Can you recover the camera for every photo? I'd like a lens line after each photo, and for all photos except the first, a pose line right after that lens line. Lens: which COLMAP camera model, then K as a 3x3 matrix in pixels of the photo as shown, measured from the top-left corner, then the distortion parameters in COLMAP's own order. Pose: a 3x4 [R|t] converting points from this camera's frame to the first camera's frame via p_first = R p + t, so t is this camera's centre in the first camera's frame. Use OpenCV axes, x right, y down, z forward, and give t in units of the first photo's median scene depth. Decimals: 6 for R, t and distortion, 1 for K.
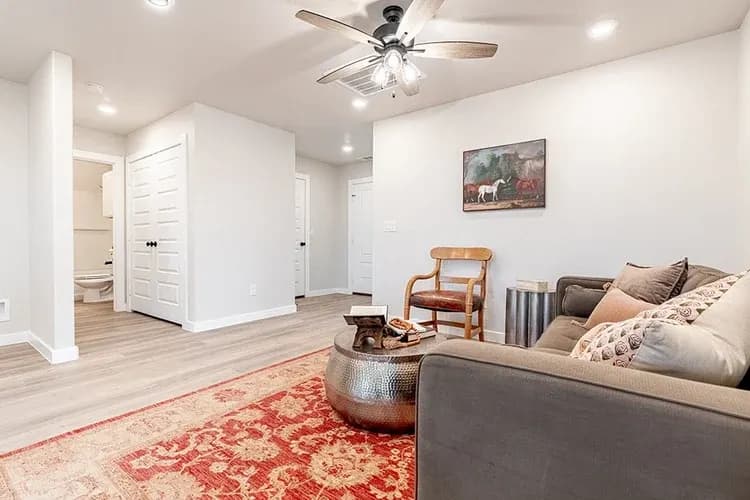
lens RADIAL K [[345.7, 0, 372.9], [0, 345.7, 244.1], [0, 0, 1]] dist [-0.001682, -0.000110]
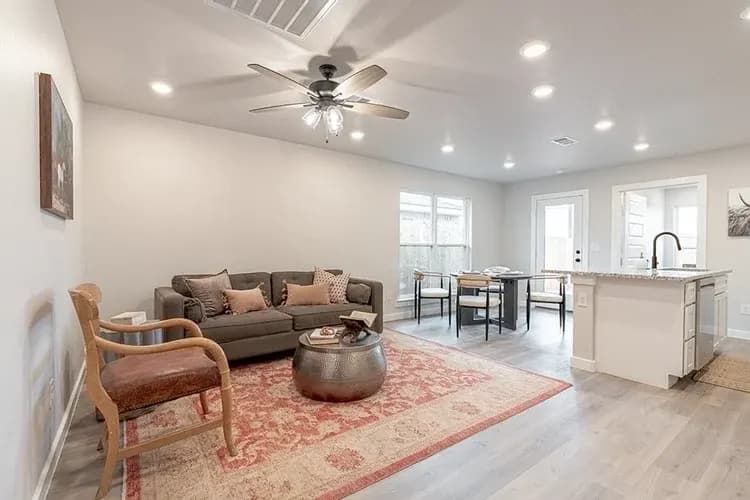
lens RADIAL K [[341.1, 0, 372.0], [0, 341.1, 252.0], [0, 0, 1]] dist [-0.008085, 0.000228]
pose [[-0.955517, -0.014308, 0.294589, -0.304120], [-0.011077, 0.999859, 0.012631, -0.054827], [-0.294728, 0.008806, -0.955541, 1.473283]]
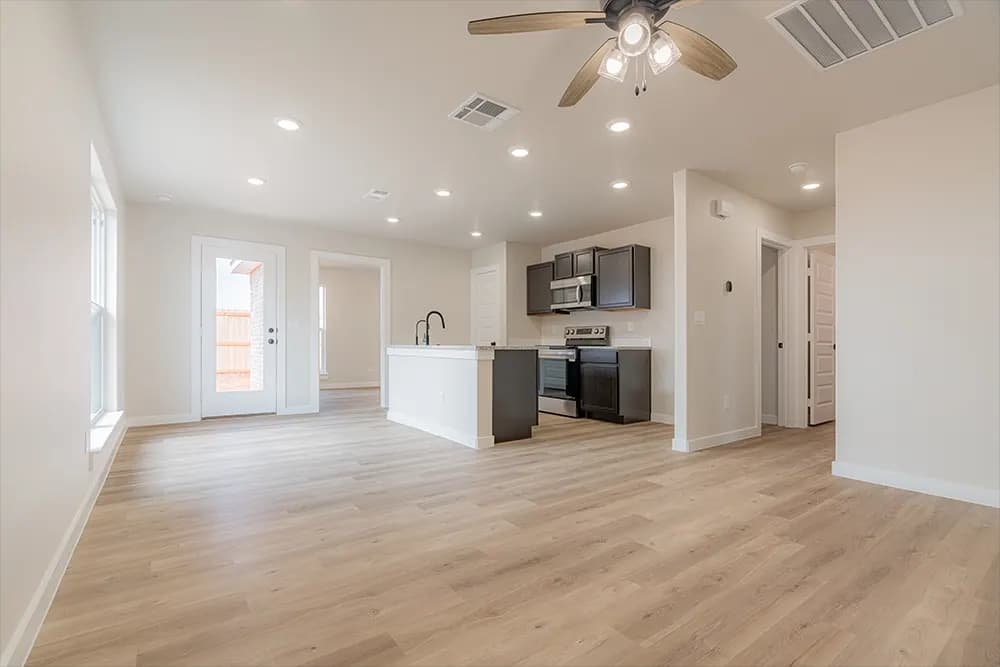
lens RADIAL K [[453.6, 0, 498.3], [0, 453.6, 343.7], [0, 0, 1]] dist [-0.003695, 0.000361]
pose [[-0.291093, -0.005679, -0.956678, 0.628611], [-0.009339, 0.999952, -0.003095, 0.006622], [0.956649, 0.008034, -0.291131, 0.736765]]
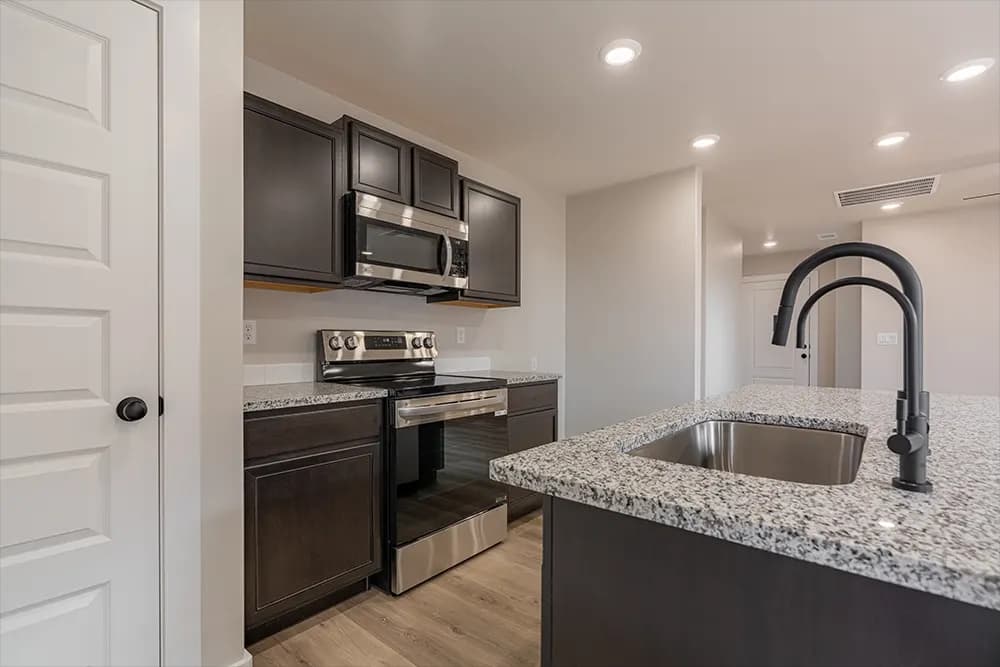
lens RADIAL K [[455.9, 0, 493.7], [0, 455.9, 337.2], [0, 0, 1]] dist [-0.001511, 0.000768]
pose [[0.997698, -0.004511, -0.067668, -1.165233], [0.003605, 0.999902, -0.013500, -0.056390], [0.067723, 0.013225, 0.997617, -0.300588]]
